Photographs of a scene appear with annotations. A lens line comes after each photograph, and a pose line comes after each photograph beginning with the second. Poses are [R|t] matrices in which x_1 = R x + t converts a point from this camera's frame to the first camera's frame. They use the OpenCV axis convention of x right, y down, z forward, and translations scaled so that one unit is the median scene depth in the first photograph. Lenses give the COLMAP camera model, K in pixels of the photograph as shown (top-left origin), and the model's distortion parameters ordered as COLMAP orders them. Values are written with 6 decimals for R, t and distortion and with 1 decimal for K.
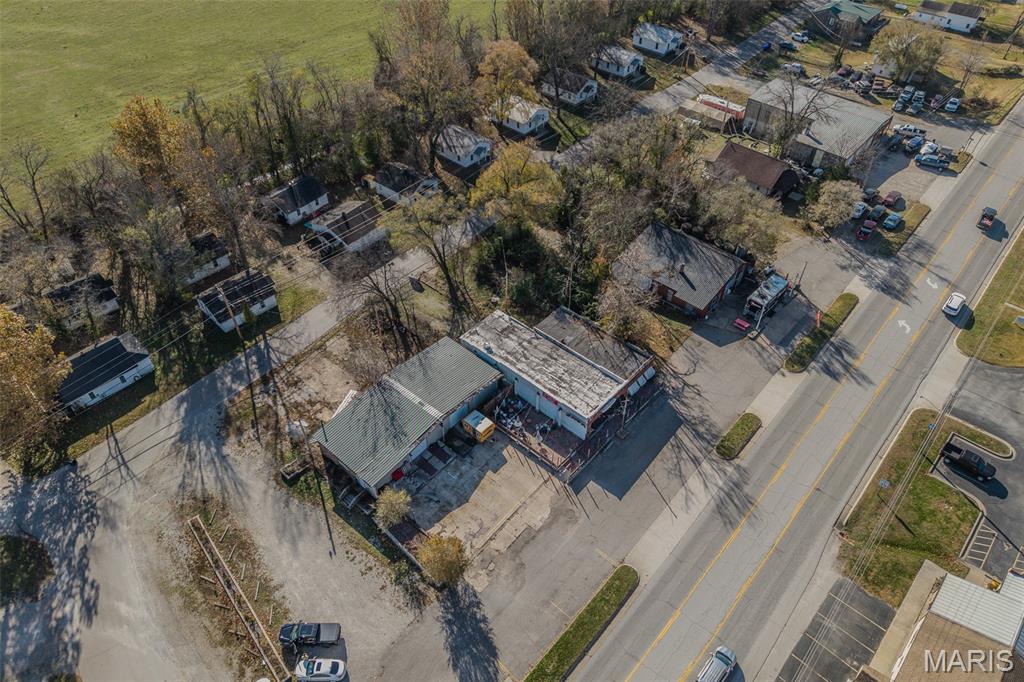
lens RADIAL K [[687.7, 0, 512.0], [0, 687.7, 341.0], [0, 0, 1]] dist [0.051734, -0.060304]
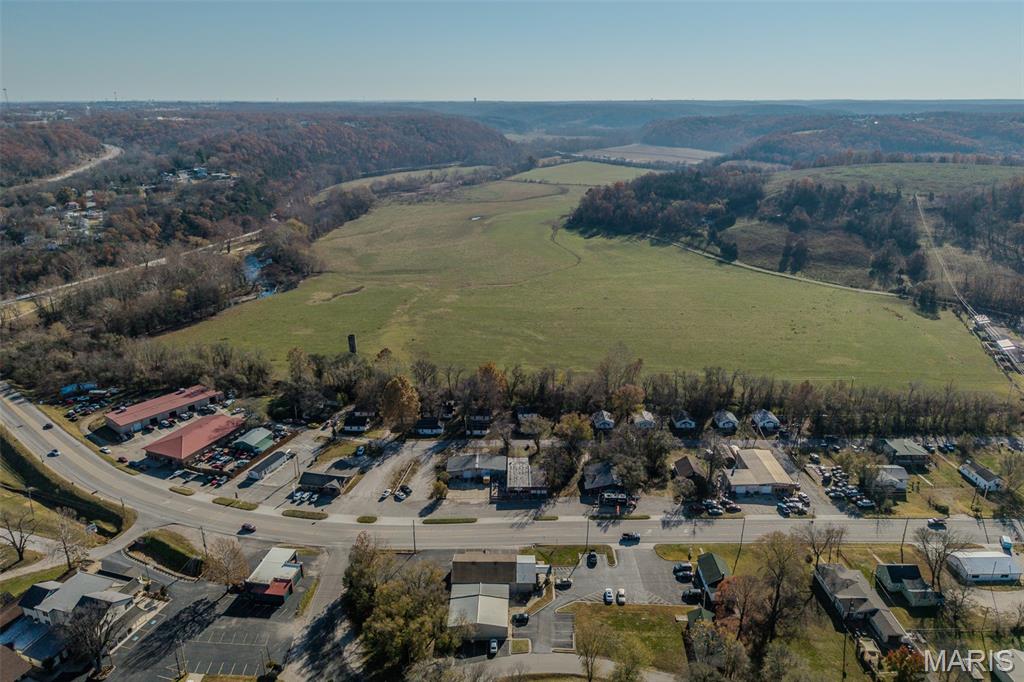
lens RADIAL K [[687.7, 0, 512.0], [0, 687.7, 341.0], [0, 0, 1]] dist [0.051734, -0.060304]
pose [[0.664152, 0.240143, -0.707978, 1.841245], [-0.523306, 0.825645, -0.210857, 0.188181], [0.533903, 0.510531, 0.674022, -1.155444]]
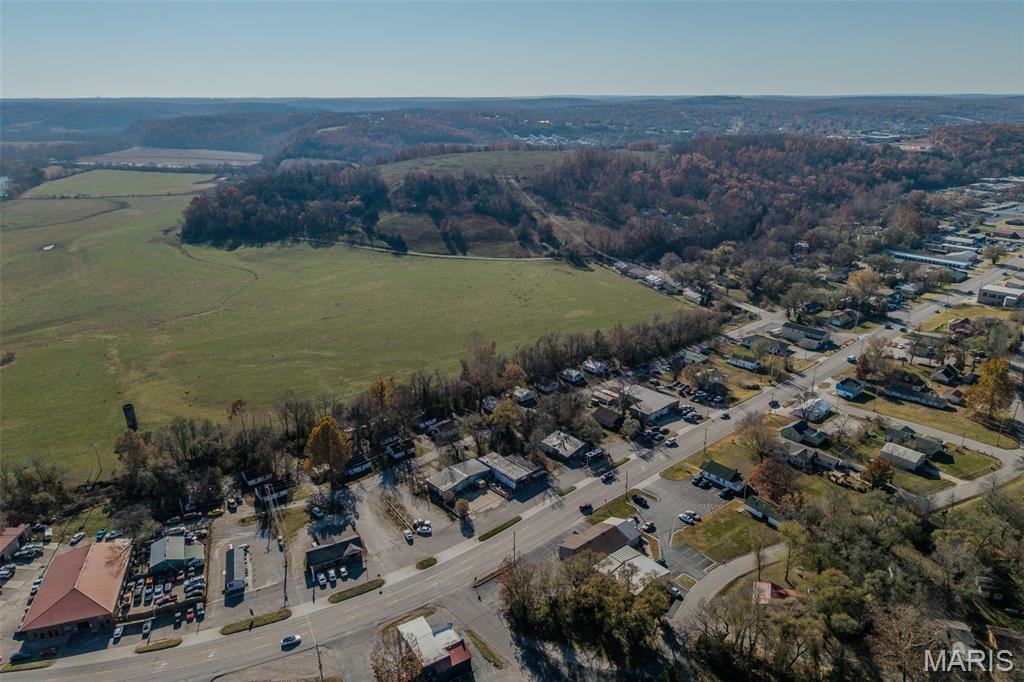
lens RADIAL K [[687.7, 0, 512.0], [0, 687.7, 341.0], [0, 0, 1]] dist [0.051734, -0.060304]
pose [[0.992336, 0.031694, -0.119437, 0.390915], [-0.079692, 0.902839, -0.422530, 0.754716], [0.094441, 0.428809, 0.898445, -1.773284]]
